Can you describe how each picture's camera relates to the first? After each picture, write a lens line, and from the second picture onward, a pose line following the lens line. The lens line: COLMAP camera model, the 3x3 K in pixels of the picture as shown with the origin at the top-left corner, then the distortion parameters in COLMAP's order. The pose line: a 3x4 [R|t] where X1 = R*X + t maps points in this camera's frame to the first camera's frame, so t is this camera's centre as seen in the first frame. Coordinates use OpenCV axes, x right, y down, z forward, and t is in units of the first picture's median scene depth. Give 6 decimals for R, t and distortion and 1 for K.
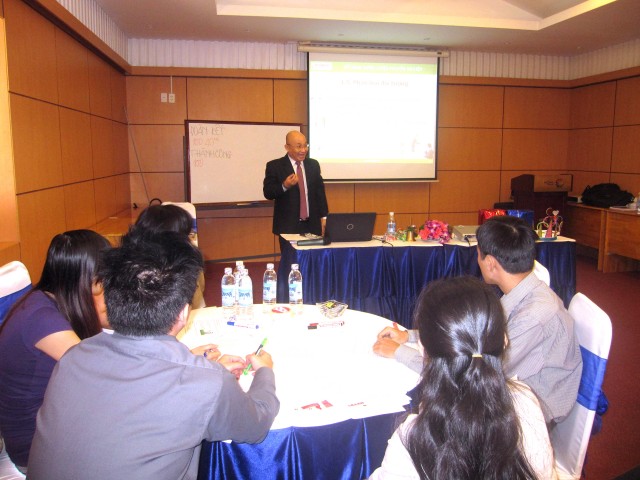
lens RADIAL K [[523.7, 0, 321.0], [0, 523.7, 235.7], [0, 0, 1]] dist [-0.063484, 0.022241]
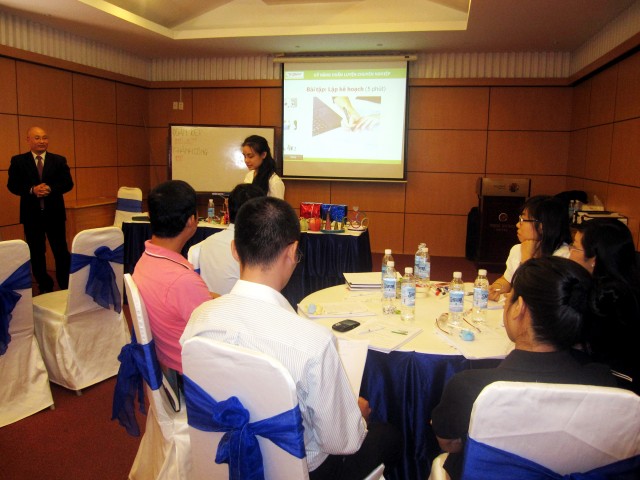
lens RADIAL K [[523.7, 0, 318.3], [0, 523.7, 236.4], [0, 0, 1]] dist [-0.063484, 0.022241]
pose [[0.921265, 0.077333, -0.381169, 0.519443], [-0.078829, 0.996819, 0.011712, 0.004354], [0.380863, 0.019258, 0.924431, -0.012451]]
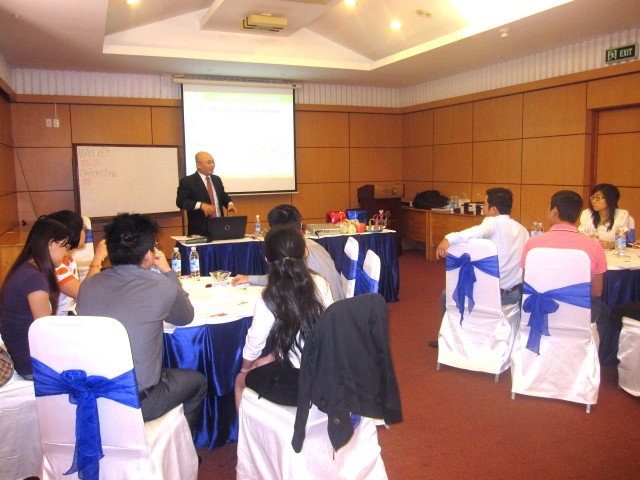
lens RADIAL K [[523.7, 0, 317.1], [0, 523.7, 238.1], [0, 0, 1]] dist [-0.063484, 0.022241]
pose [[0.970872, -0.045015, 0.235333, -0.020114], [0.051092, 0.998498, -0.019786, 0.027366], [-0.234089, 0.031234, 0.971713, -0.181057]]
